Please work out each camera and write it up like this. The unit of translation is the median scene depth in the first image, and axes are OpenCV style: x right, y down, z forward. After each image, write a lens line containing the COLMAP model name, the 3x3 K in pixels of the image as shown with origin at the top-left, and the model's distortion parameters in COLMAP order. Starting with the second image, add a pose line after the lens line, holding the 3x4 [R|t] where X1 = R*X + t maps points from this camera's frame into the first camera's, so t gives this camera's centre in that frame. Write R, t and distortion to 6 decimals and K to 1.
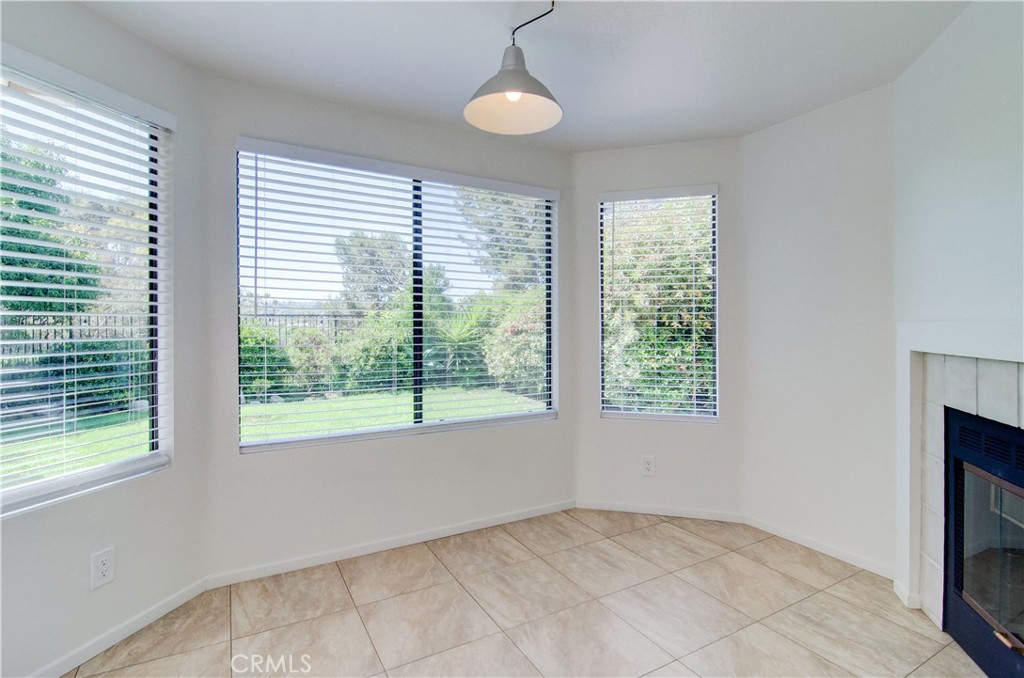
lens RADIAL K [[492.2, 0, 512.9], [0, 492.2, 332.4], [0, 0, 1]] dist [-0.005463, -0.000747]
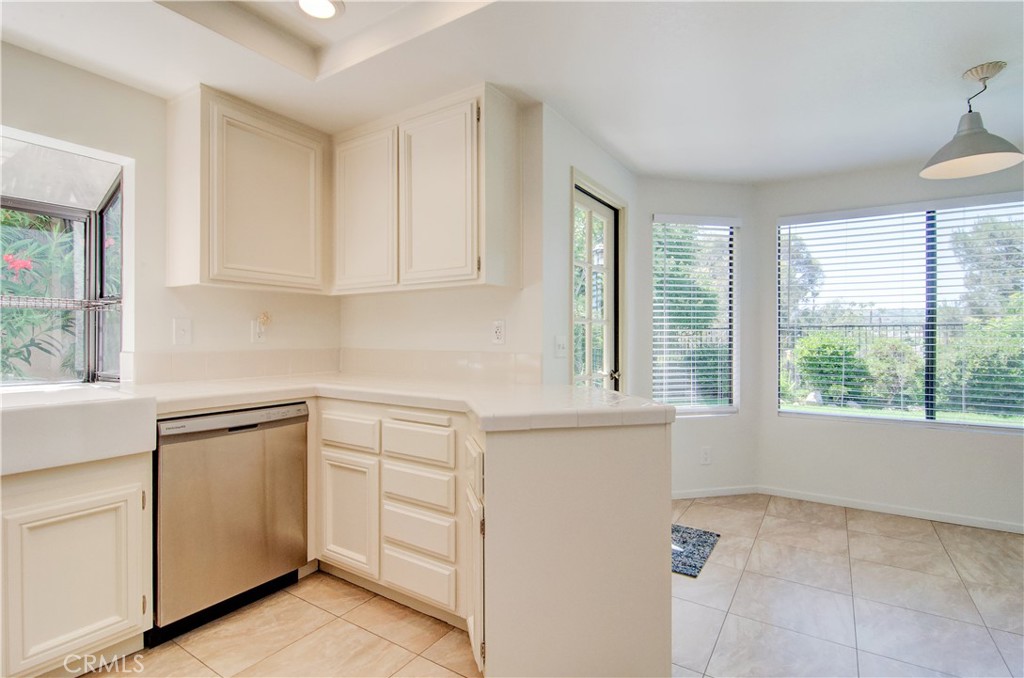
lens RADIAL K [[492.2, 0, 520.6], [0, 492.2, 333.1], [0, 0, 1]] dist [-0.005463, -0.000747]
pose [[0.461964, -0.005819, -0.886880, 0.201255], [-0.011586, 0.999854, -0.012595, 0.002807], [0.886823, 0.016093, 0.461828, -0.205838]]
